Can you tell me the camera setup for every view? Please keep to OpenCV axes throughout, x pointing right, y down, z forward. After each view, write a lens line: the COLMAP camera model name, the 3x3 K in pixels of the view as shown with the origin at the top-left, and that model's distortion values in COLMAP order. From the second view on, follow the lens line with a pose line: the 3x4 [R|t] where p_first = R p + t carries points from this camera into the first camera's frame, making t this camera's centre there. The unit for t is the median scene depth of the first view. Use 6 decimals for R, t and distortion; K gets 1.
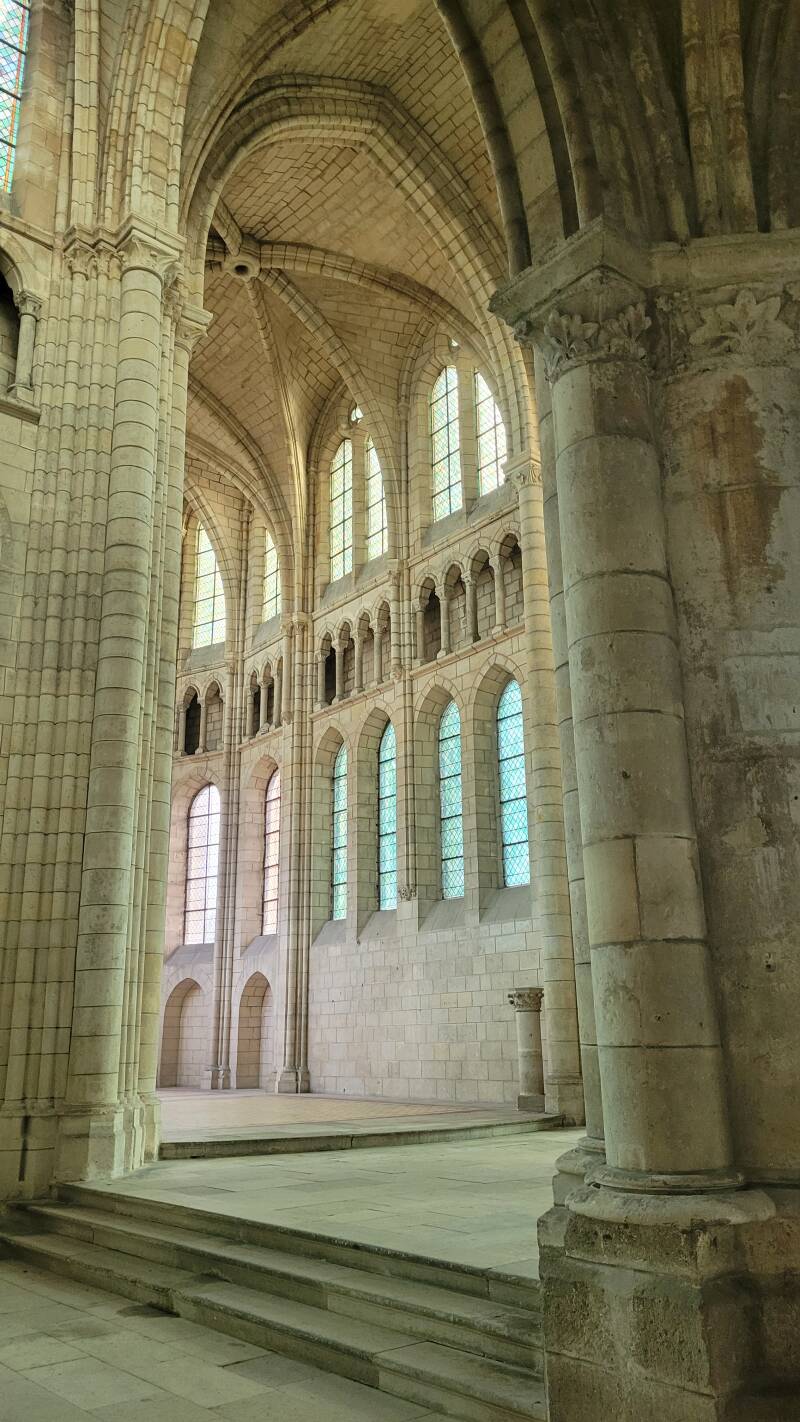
lens RADIAL K [[1062.1, 0, 409.0], [0, 1062.1, 708.0], [0, 0, 1]] dist [0.036507, -0.009909]
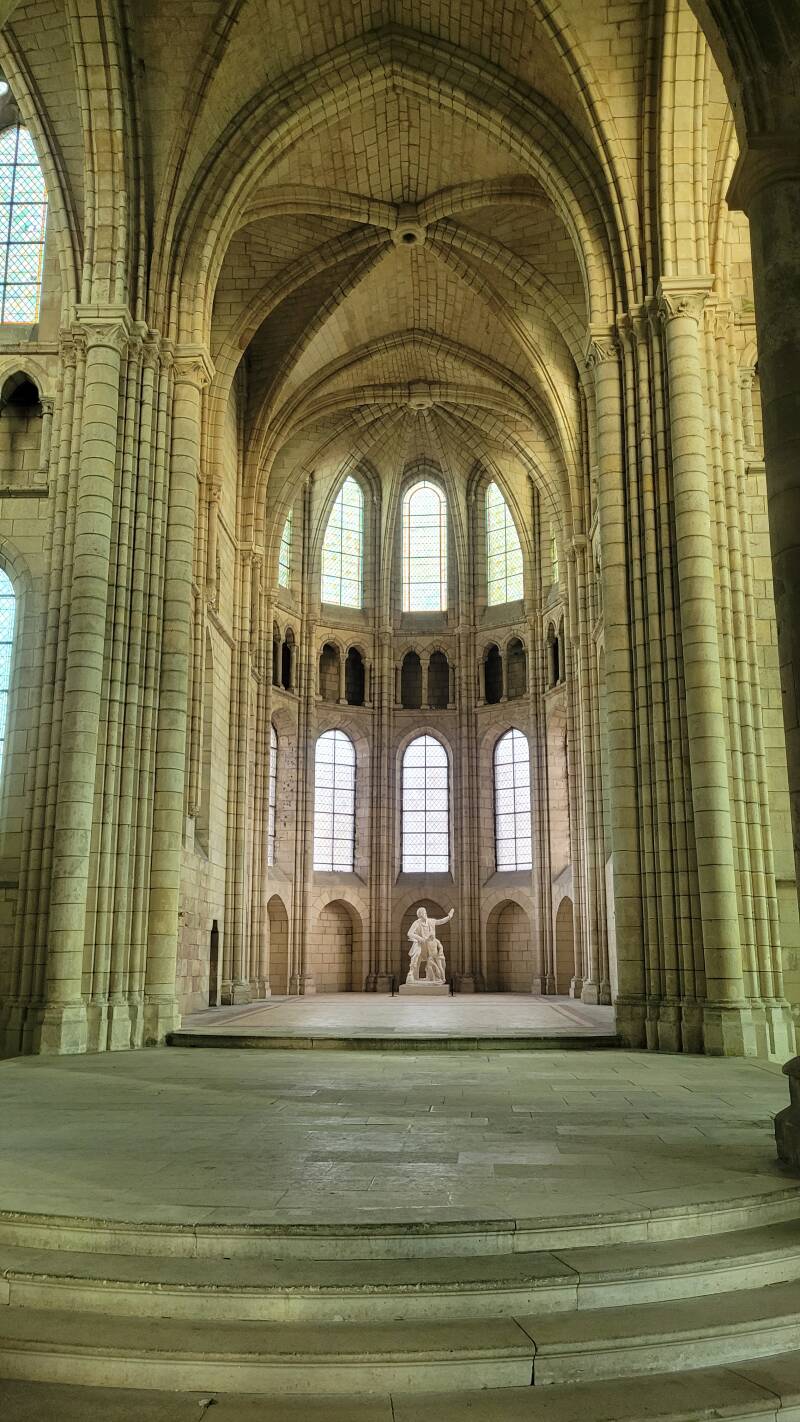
lens RADIAL K [[1062.1, 0, 413.7], [0, 1062.1, 712.8], [0, 0, 1]] dist [0.036507, -0.009909]
pose [[0.756703, -0.135482, -0.639567, 0.708841], [0.187911, 0.982082, 0.014288, 0.054321], [0.626171, -0.130994, 0.768603, 0.206717]]
